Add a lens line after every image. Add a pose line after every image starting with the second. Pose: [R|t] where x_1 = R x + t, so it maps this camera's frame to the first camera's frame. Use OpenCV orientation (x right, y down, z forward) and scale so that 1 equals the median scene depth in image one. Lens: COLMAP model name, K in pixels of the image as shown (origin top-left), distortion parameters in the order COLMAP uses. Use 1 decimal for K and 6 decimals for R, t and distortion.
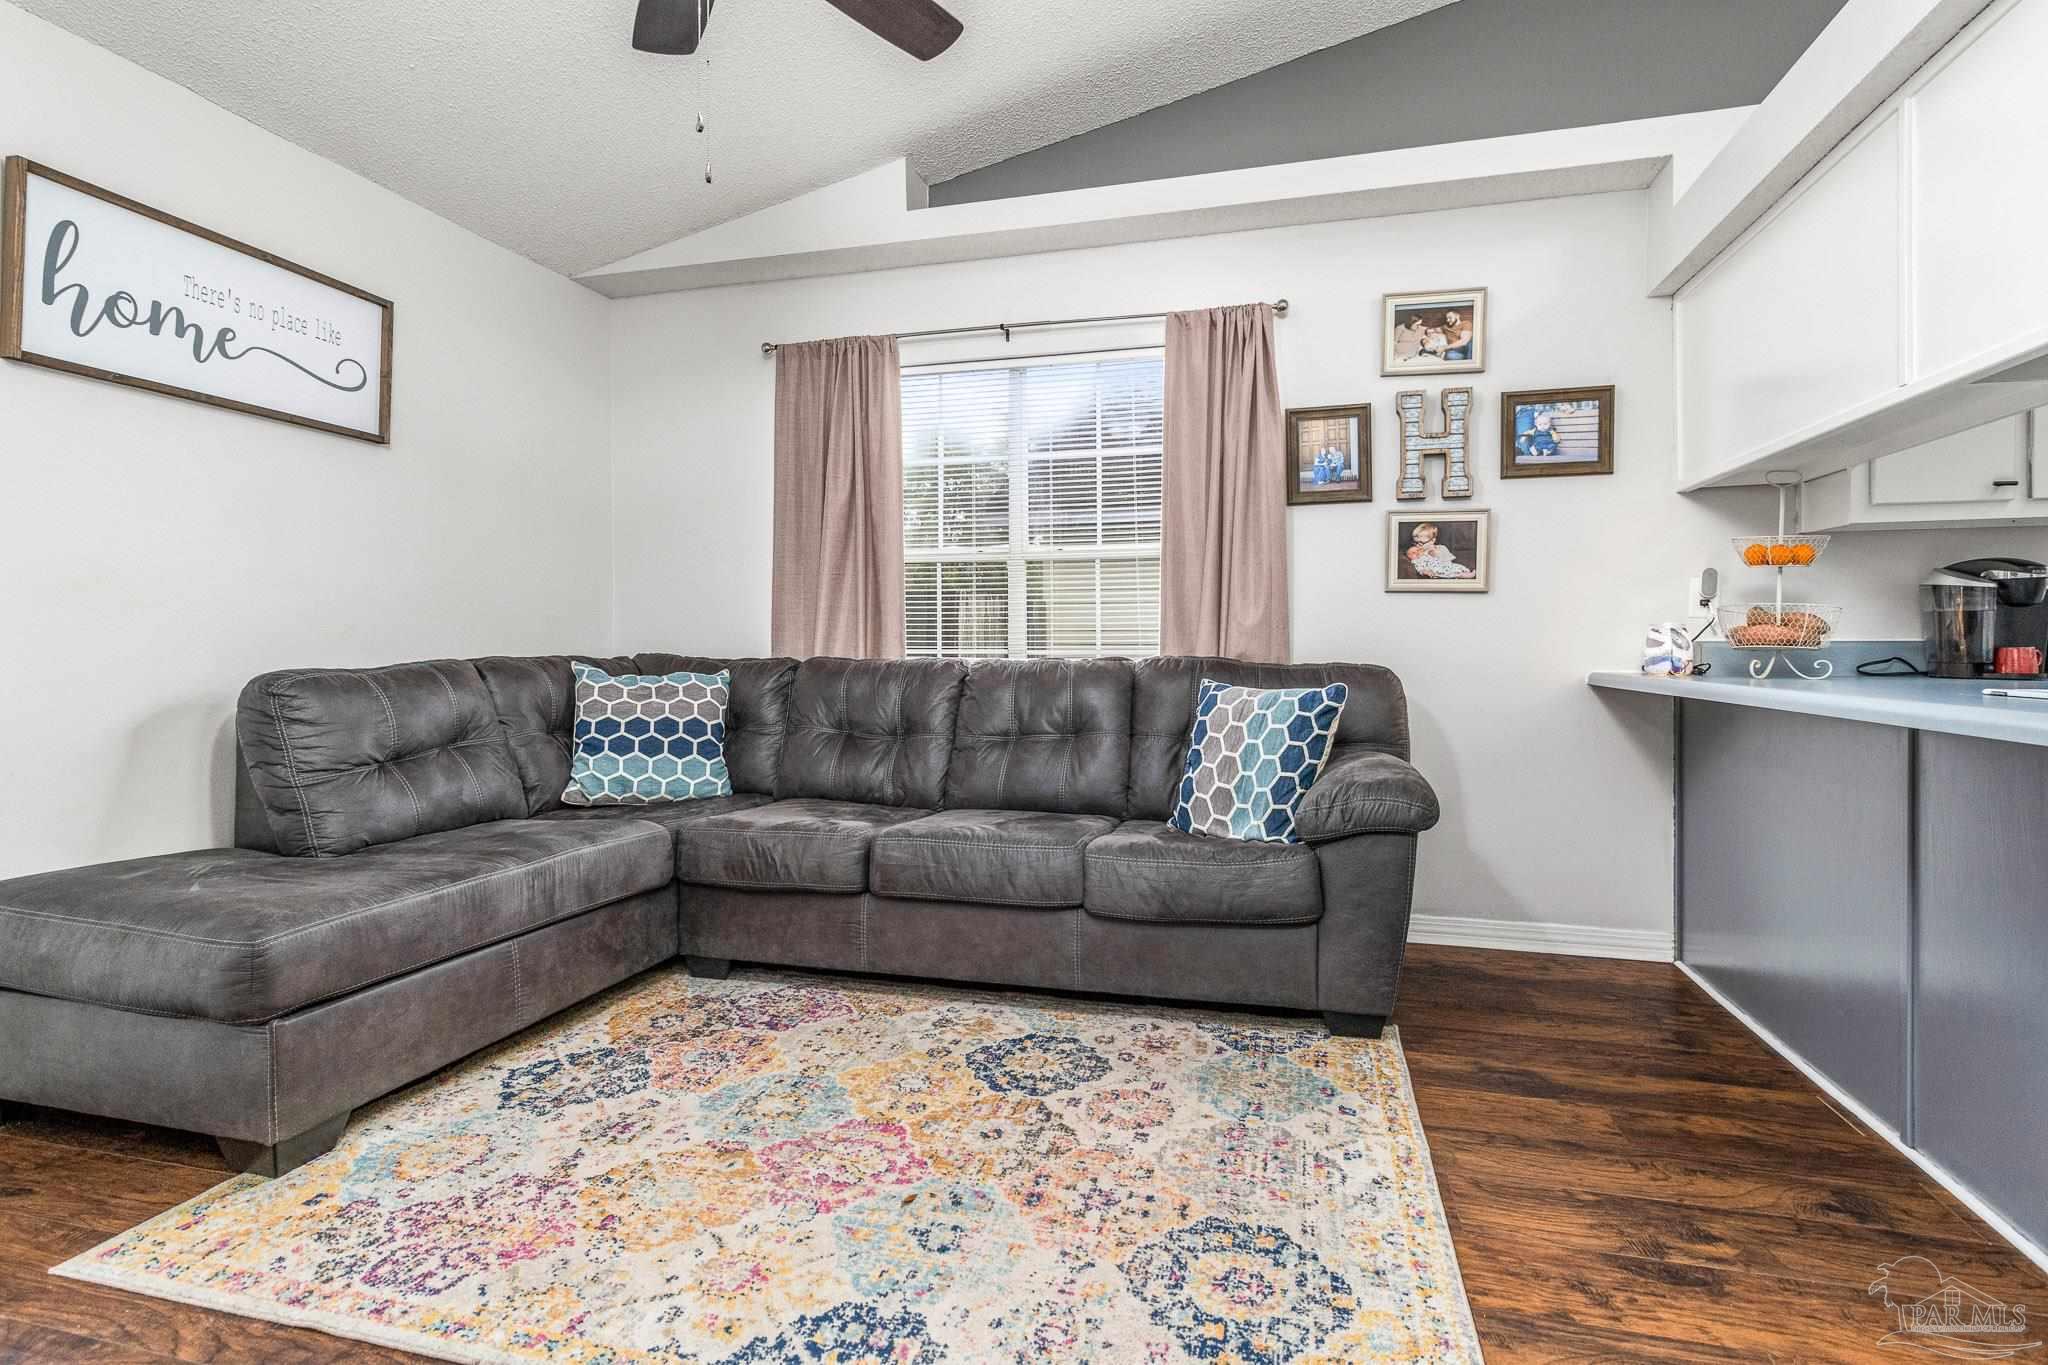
lens RADIAL K [[994.6, 0, 1017.1], [0, 994.6, 645.0], [0, 0, 1]] dist [-0.002068, 0.000476]
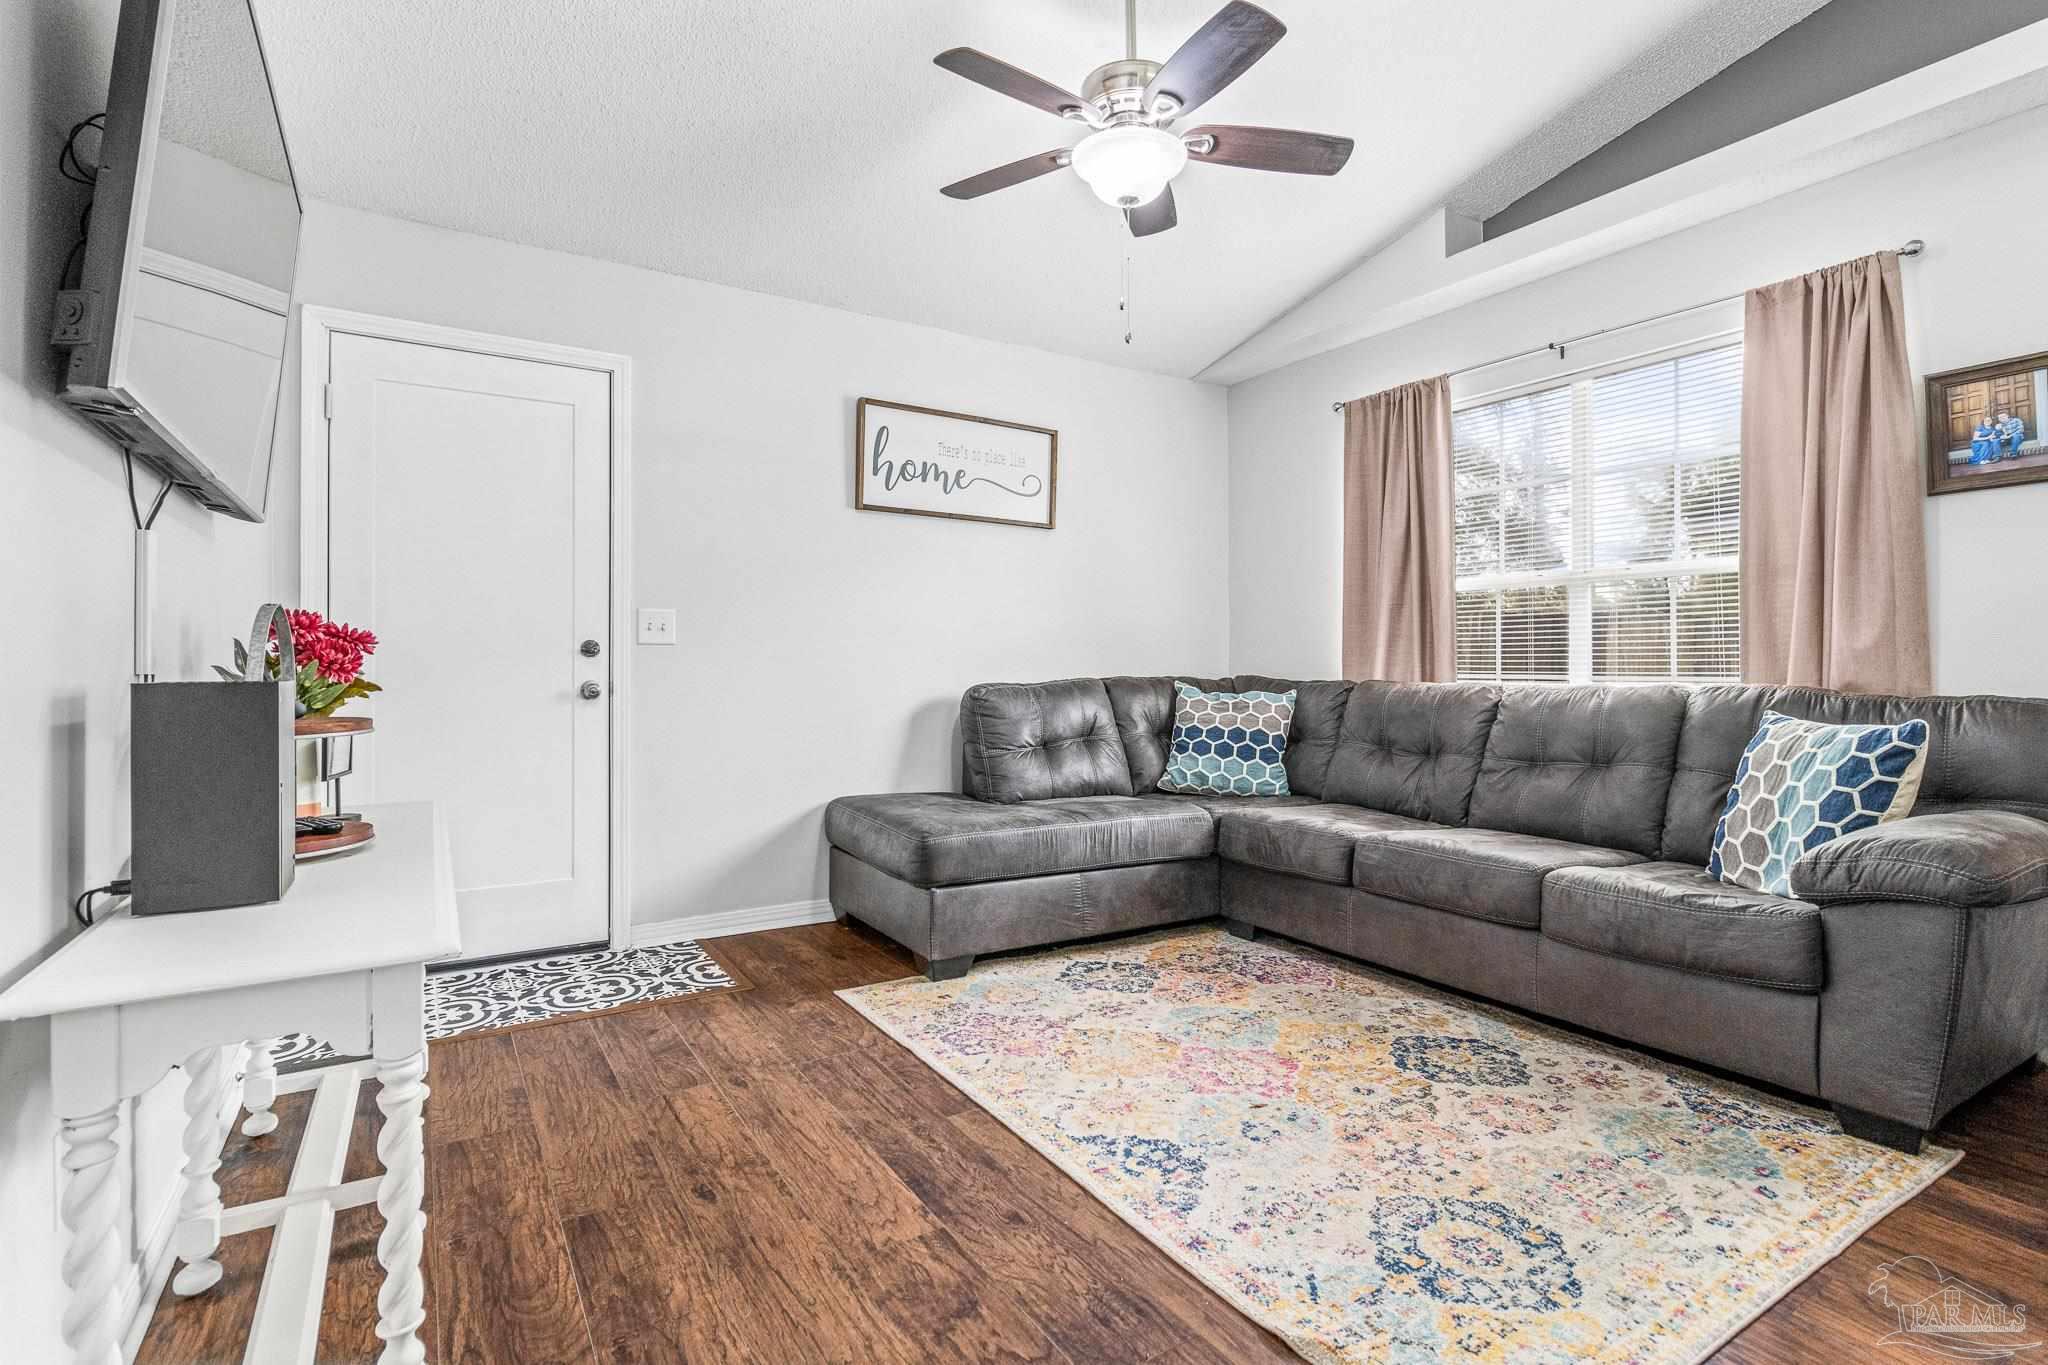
lens RADIAL K [[968.5, 0, 1017.4], [0, 968.5, 668.6], [0, 0, 1]] dist [0.000762, 0.000578]
pose [[0.730111, 0.004289, -0.683315, 0.352227], [-0.003827, 0.999990, 0.002187, -0.002255], [0.683318, 0.001018, 0.730121, -0.081294]]
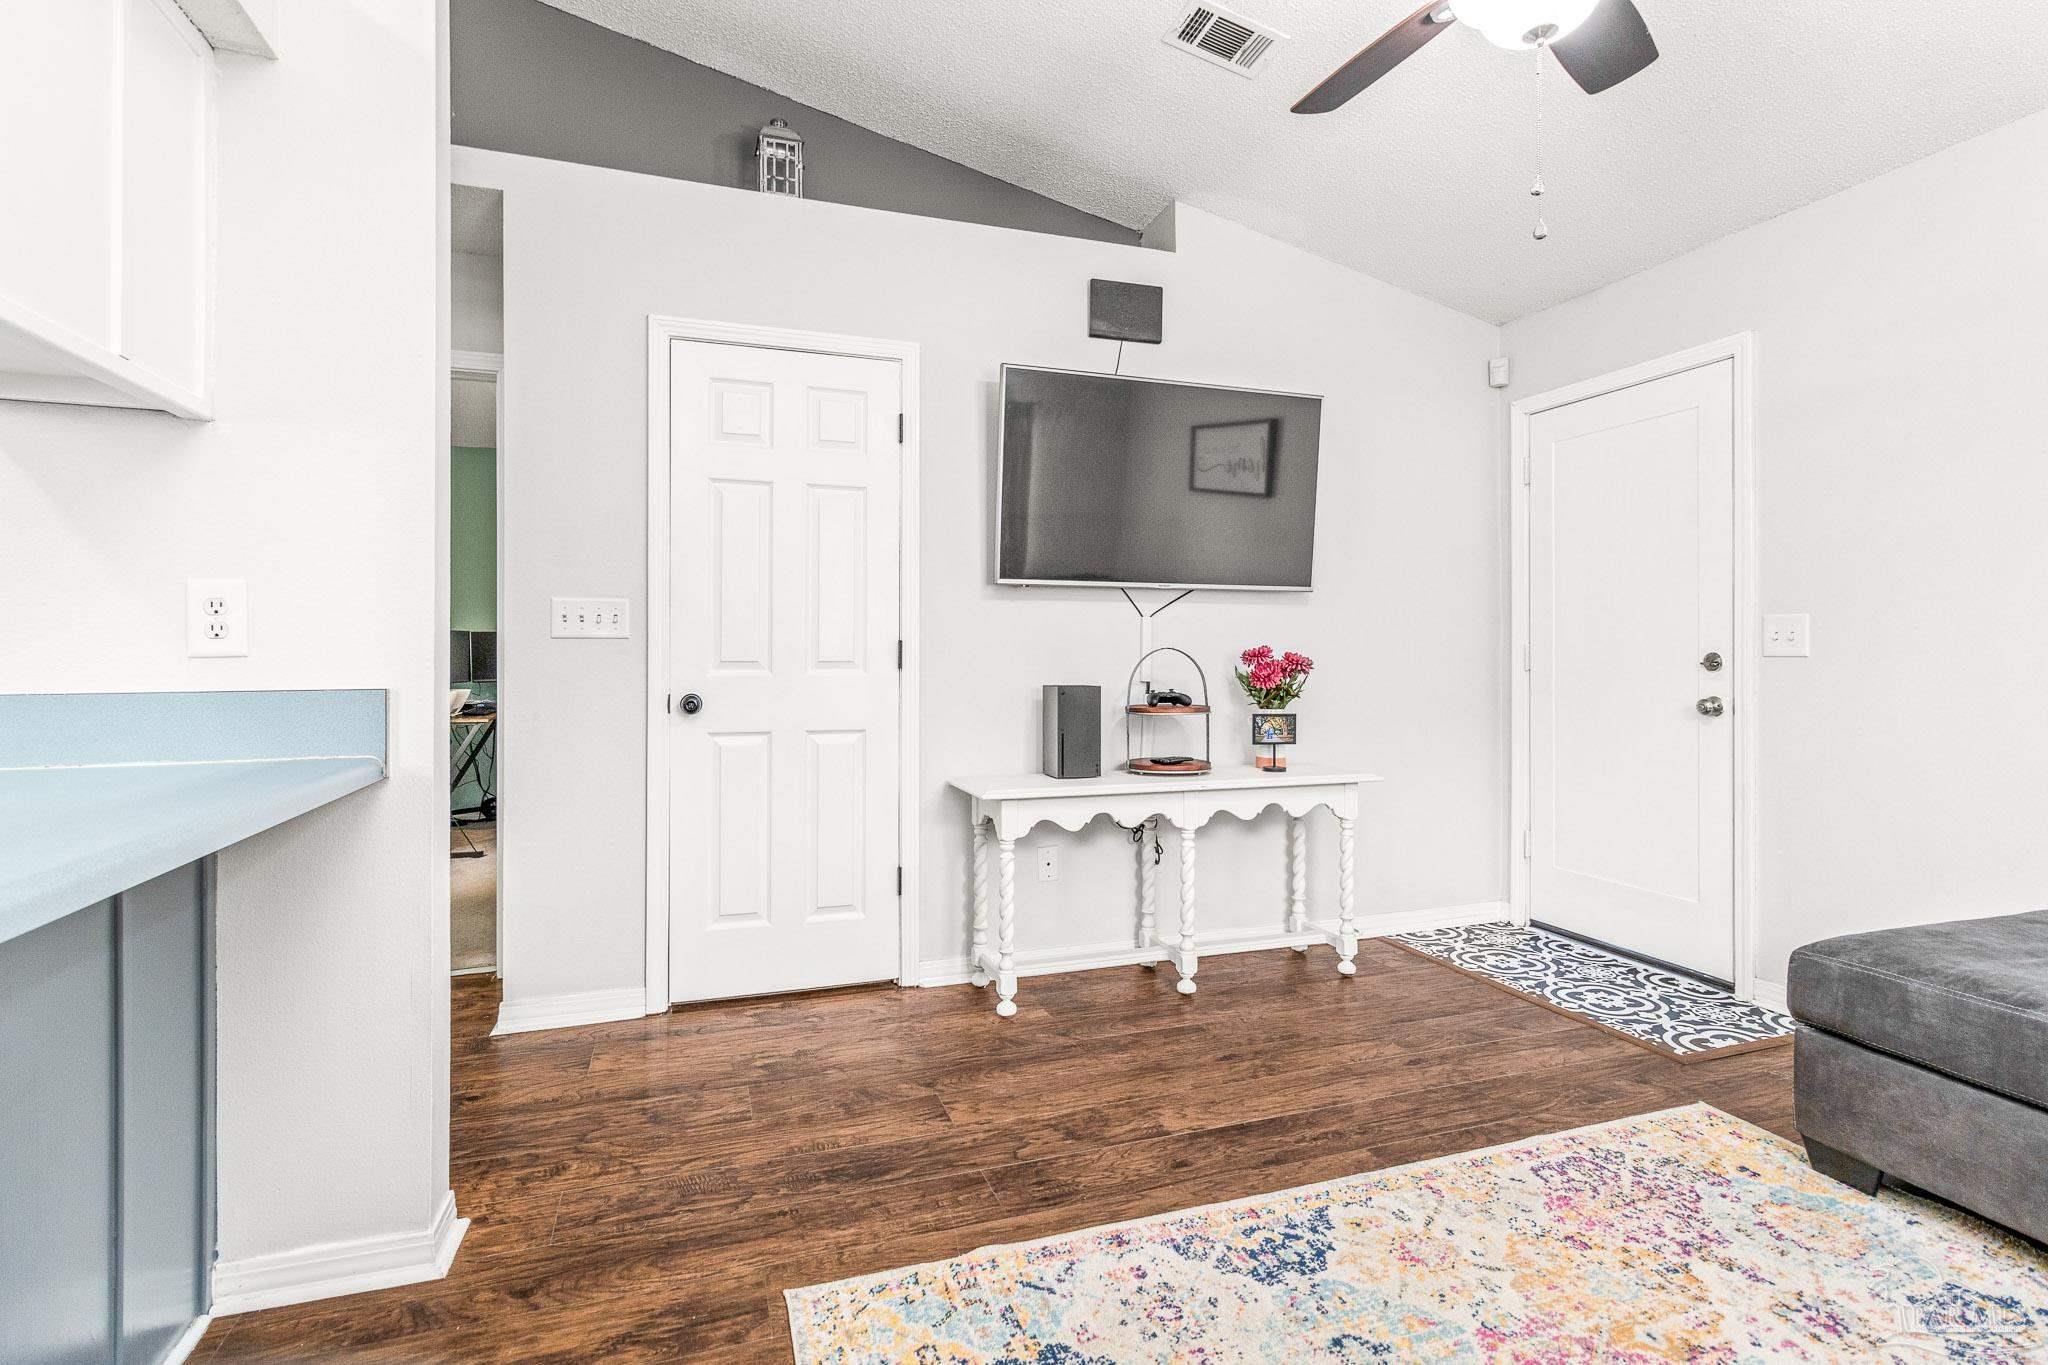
lens RADIAL K [[956.0, 0, 1015.3], [0, 956.0, 655.1], [0, 0, 1]] dist [0.001234, 0.000399]
pose [[-0.828953, 0.001325, -0.559317, 0.441389], [0.001317, 0.999999, 0.000417, -0.034530], [0.559317, -0.000391, -0.828954, 1.007858]]
